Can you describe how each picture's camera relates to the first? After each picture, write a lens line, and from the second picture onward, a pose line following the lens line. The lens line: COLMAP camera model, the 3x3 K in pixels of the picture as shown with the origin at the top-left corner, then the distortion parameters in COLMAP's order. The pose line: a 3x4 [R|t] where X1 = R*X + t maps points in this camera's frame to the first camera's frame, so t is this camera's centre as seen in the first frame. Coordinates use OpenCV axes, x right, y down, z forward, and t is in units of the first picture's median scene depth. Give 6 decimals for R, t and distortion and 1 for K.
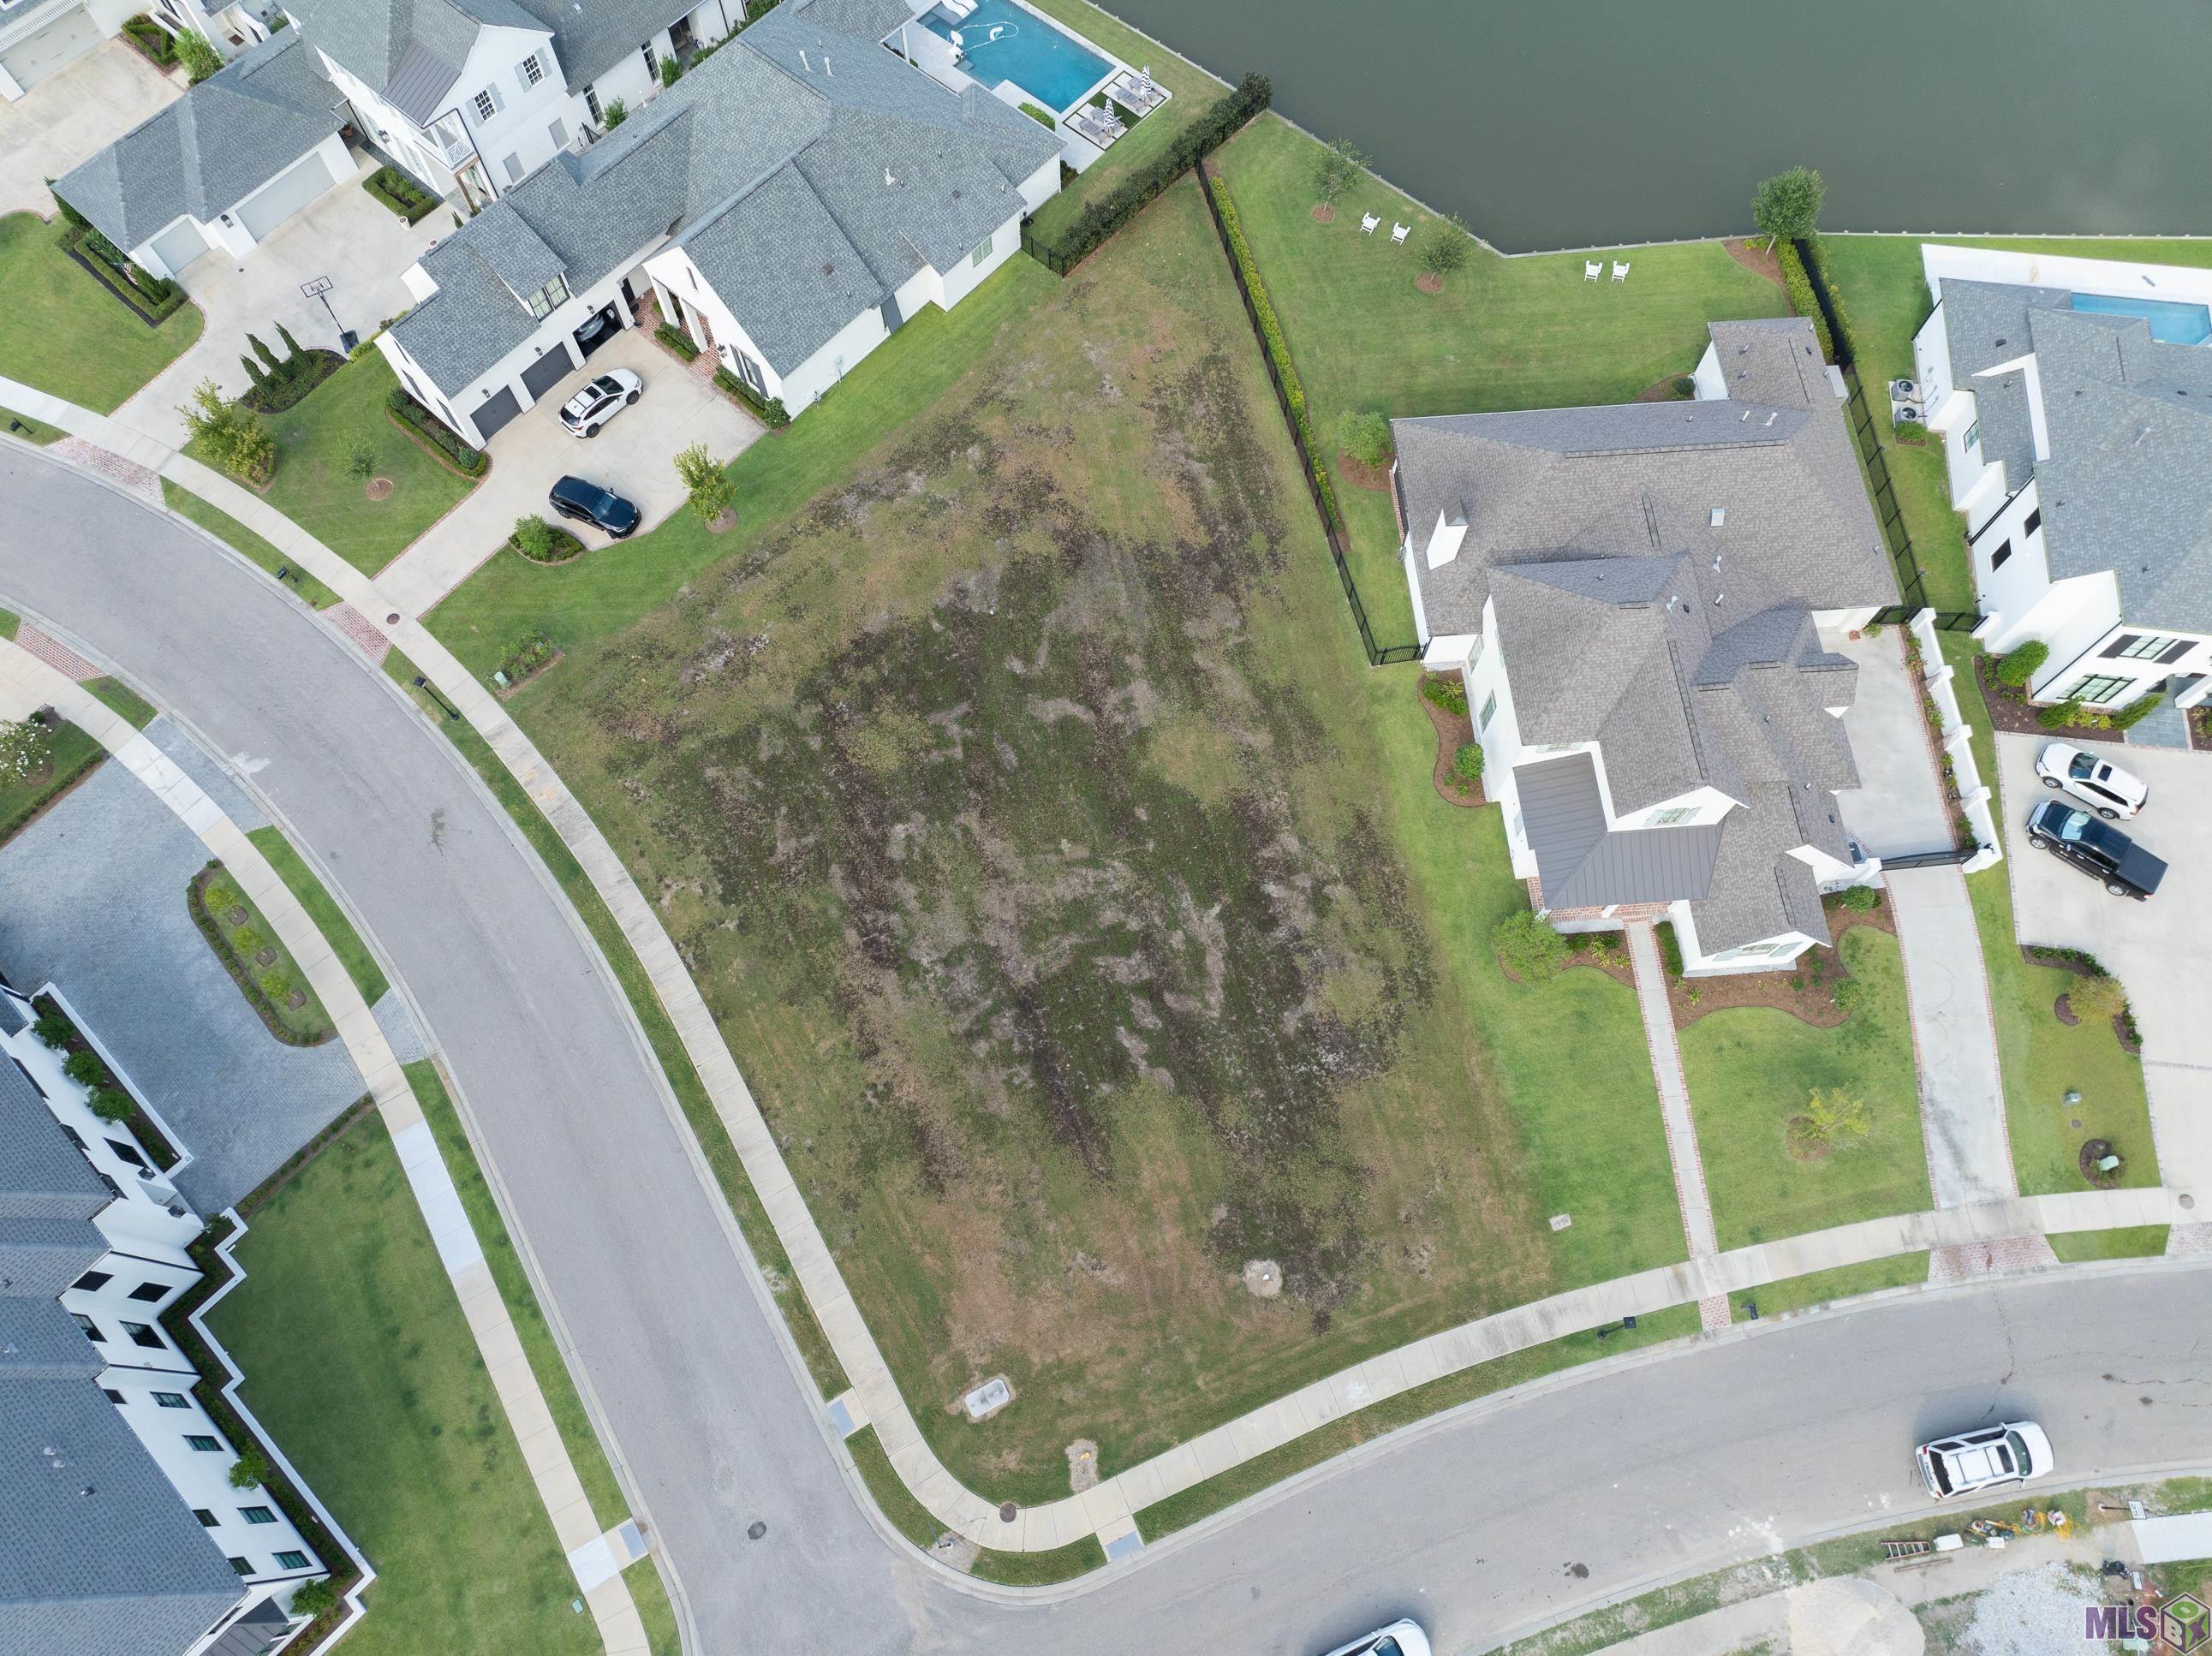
lens RADIAL K [[1561.4, 0, 1101.5], [0, 1561.4, 824.4], [0, 0, 1]] dist [-0.046230, 0.011287]
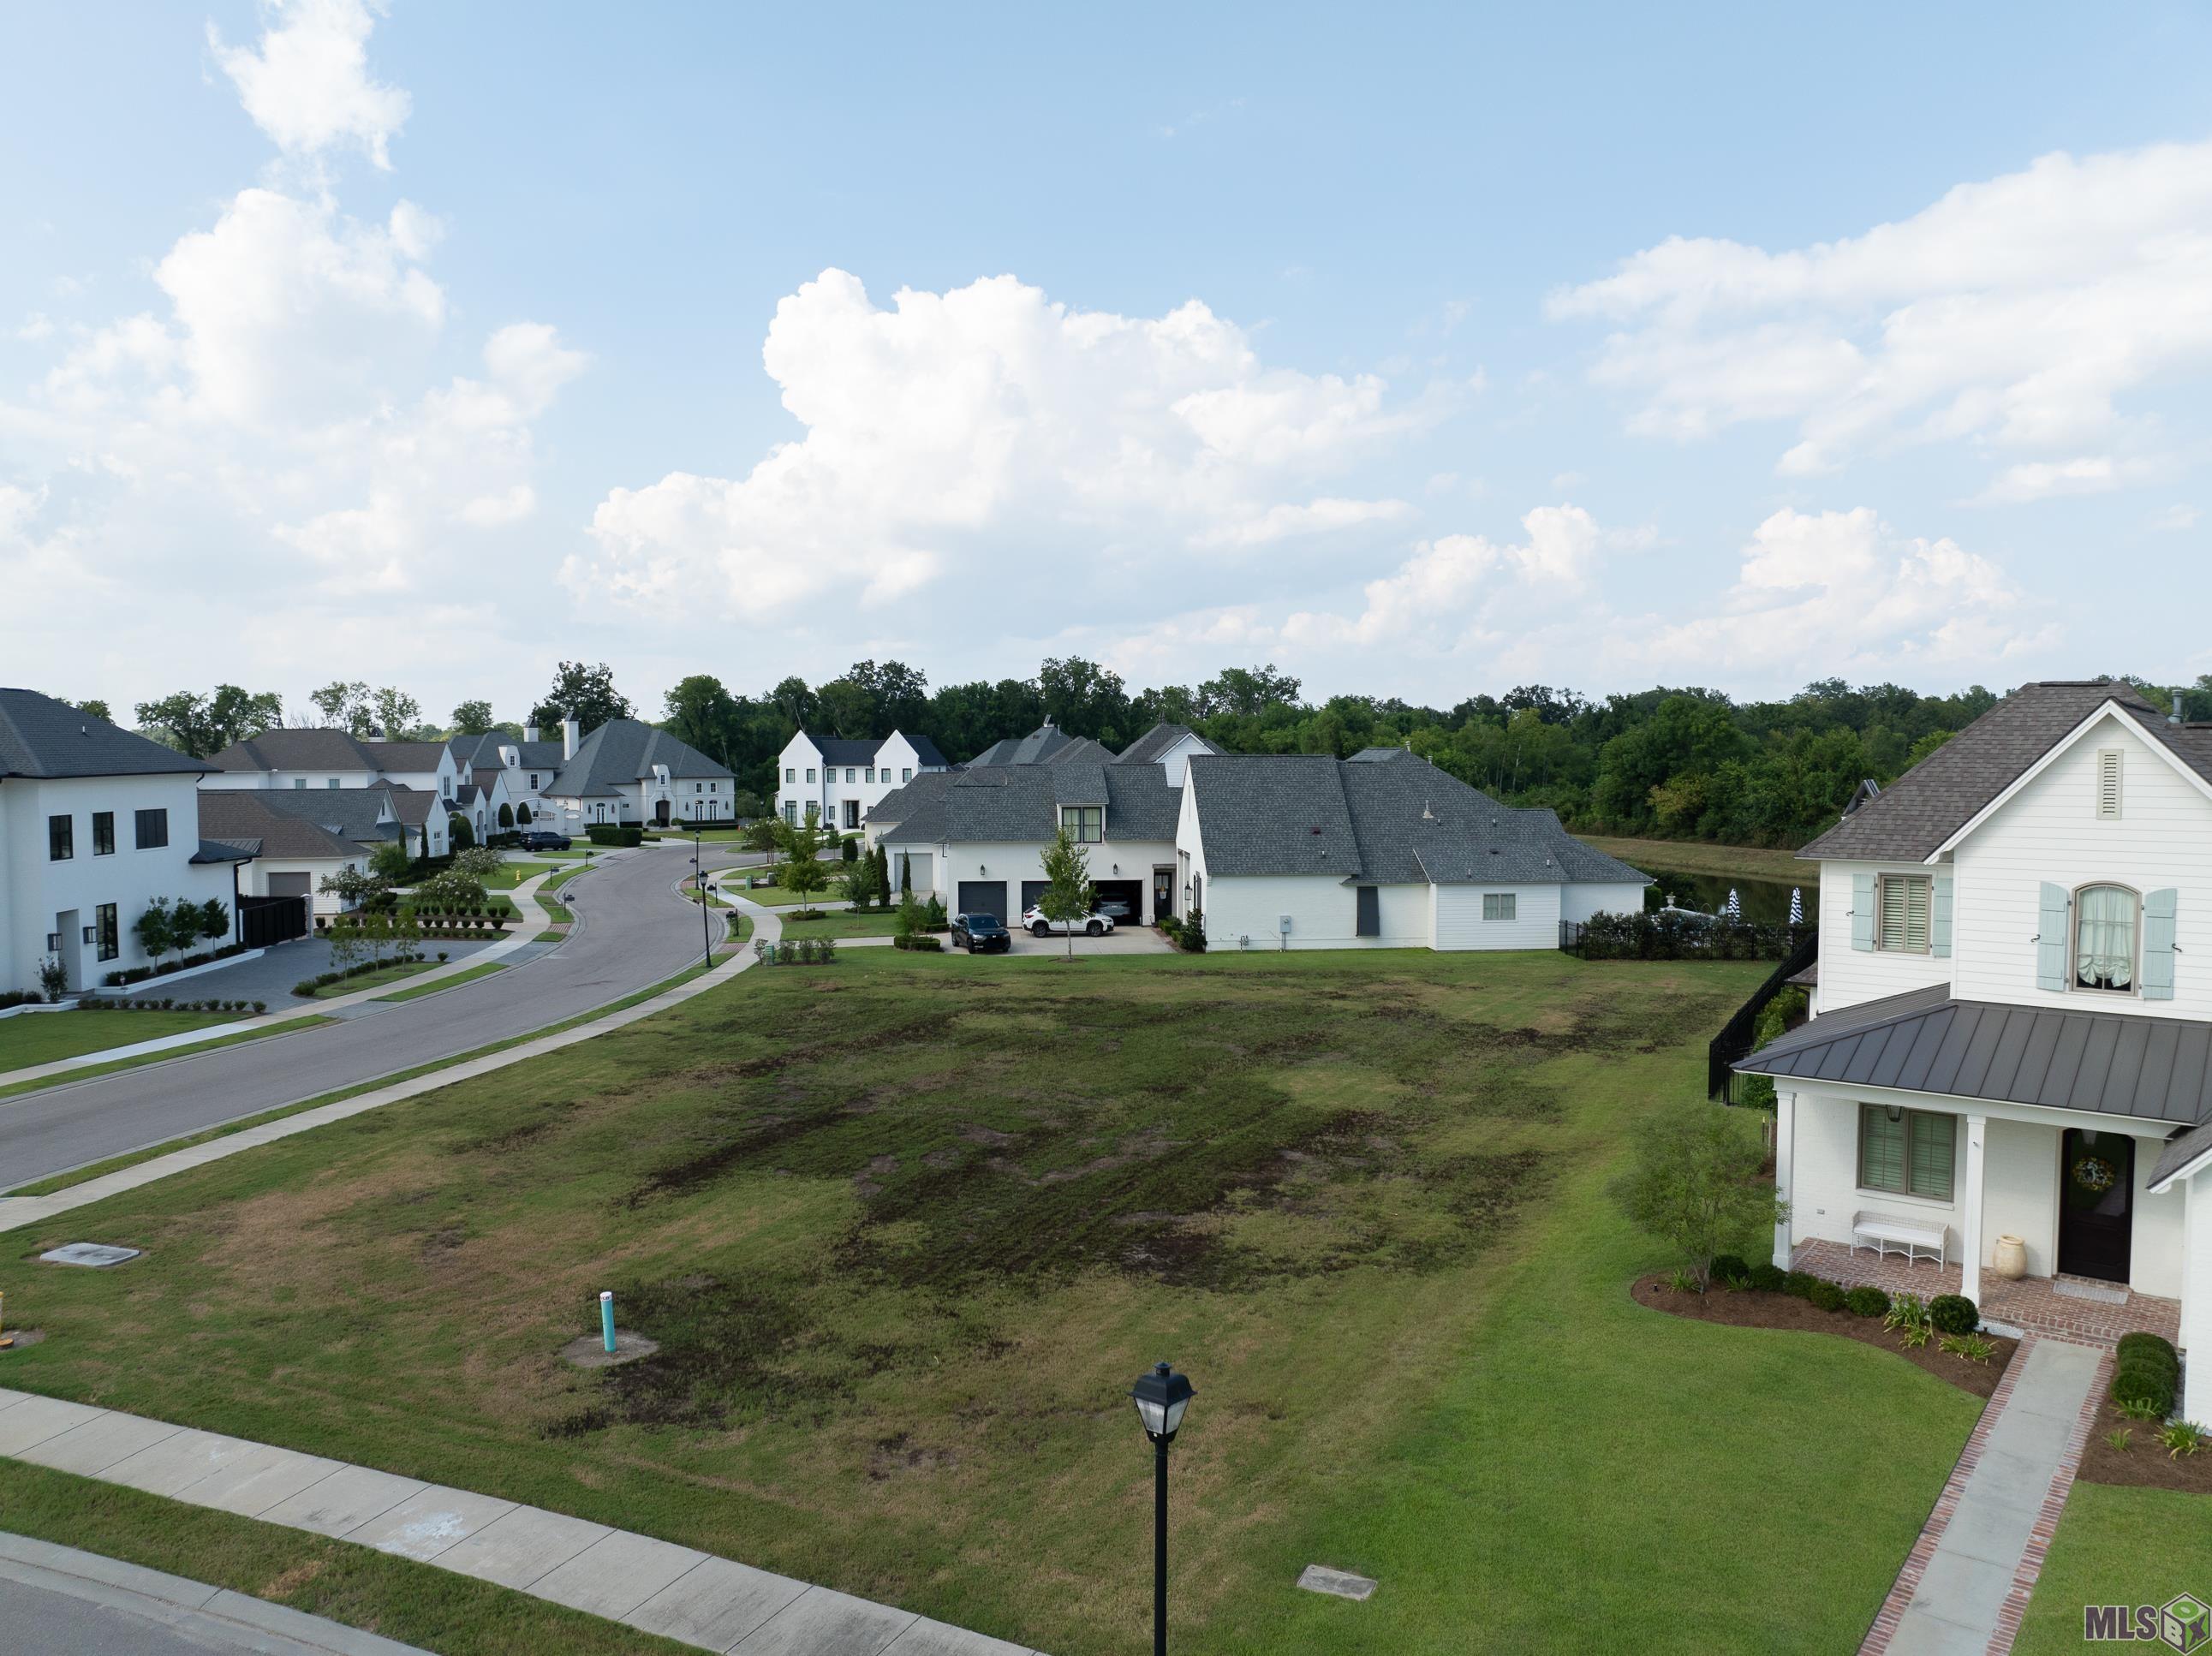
lens RADIAL K [[1561.4, 0, 1099.0], [0, 1561.4, 827.9], [0, 0, 1]] dist [-0.046230, 0.011287]
pose [[0.726223, 0.036013, -0.686515, 0.433076], [-0.636140, 0.413798, -0.651228, 0.392106], [0.260626, 0.909656, 0.323419, 0.748802]]
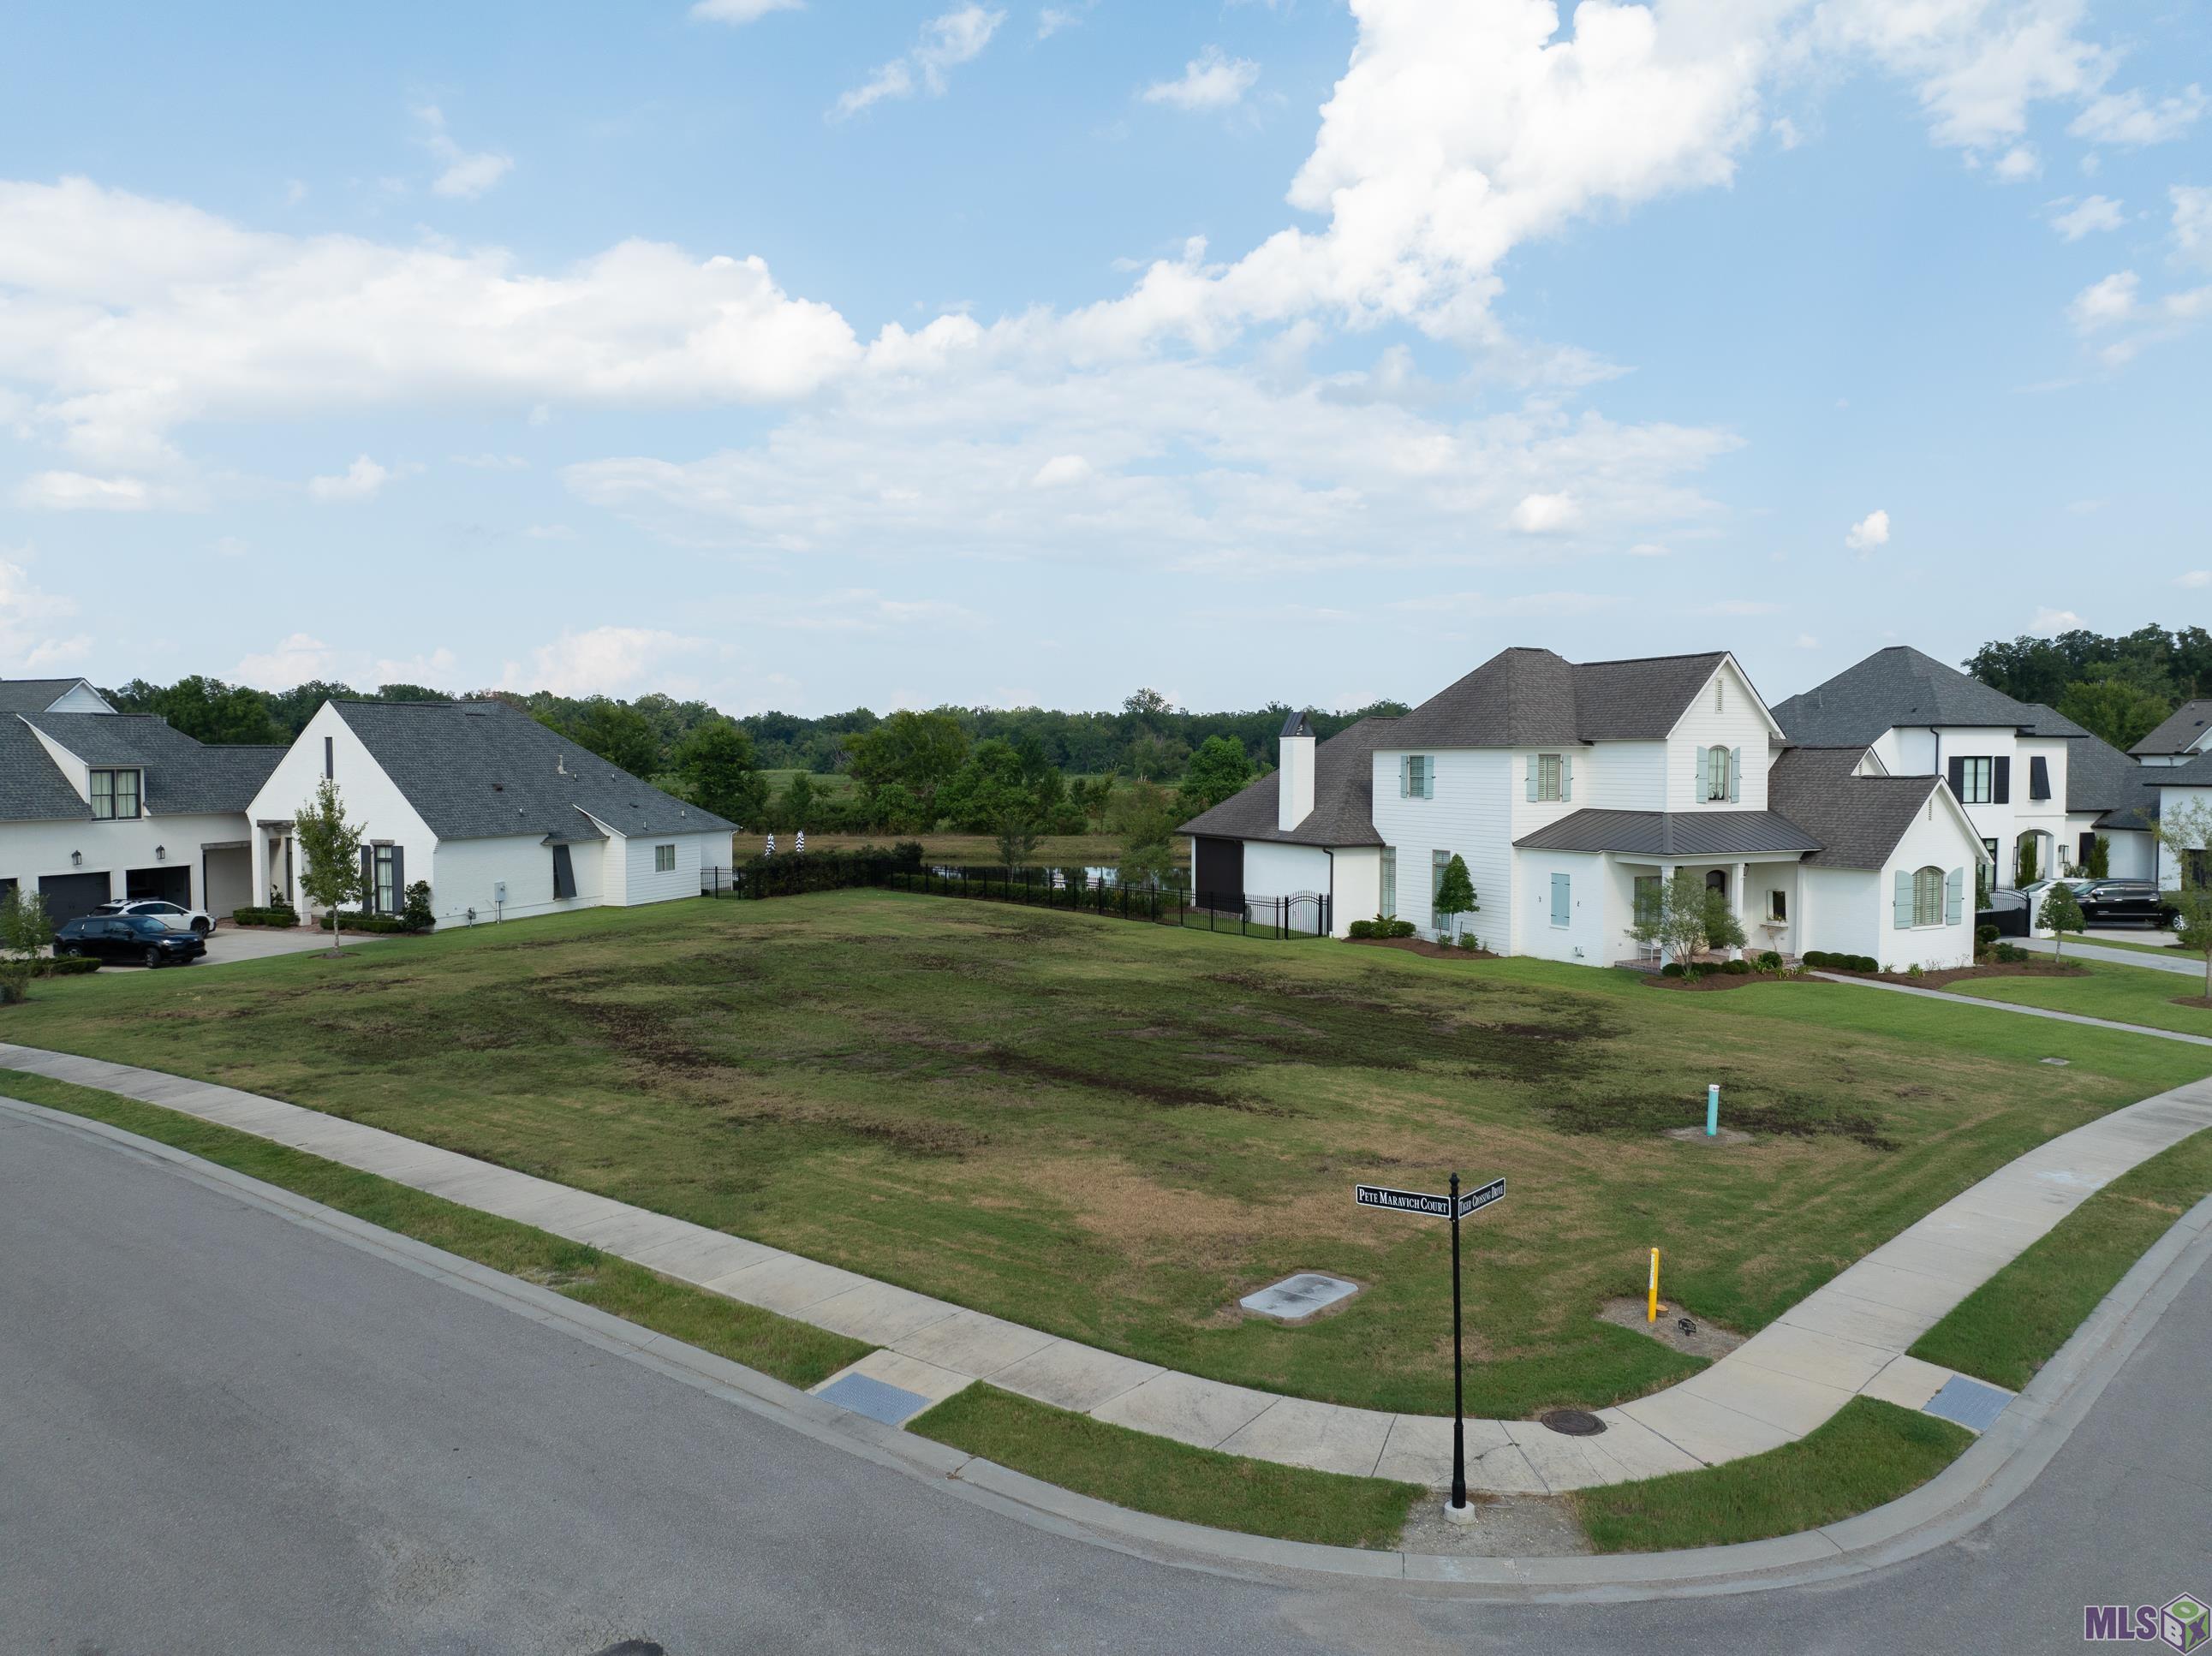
lens RADIAL K [[1561.4, 0, 1099.5], [0, 1561.4, 828.3], [0, 0, 1]] dist [-0.046230, 0.011287]
pose [[0.927605, -0.015437, 0.373242, -0.213889], [0.345182, 0.417414, -0.840604, 0.542127], [-0.142820, 0.908585, 0.392524, 0.731274]]
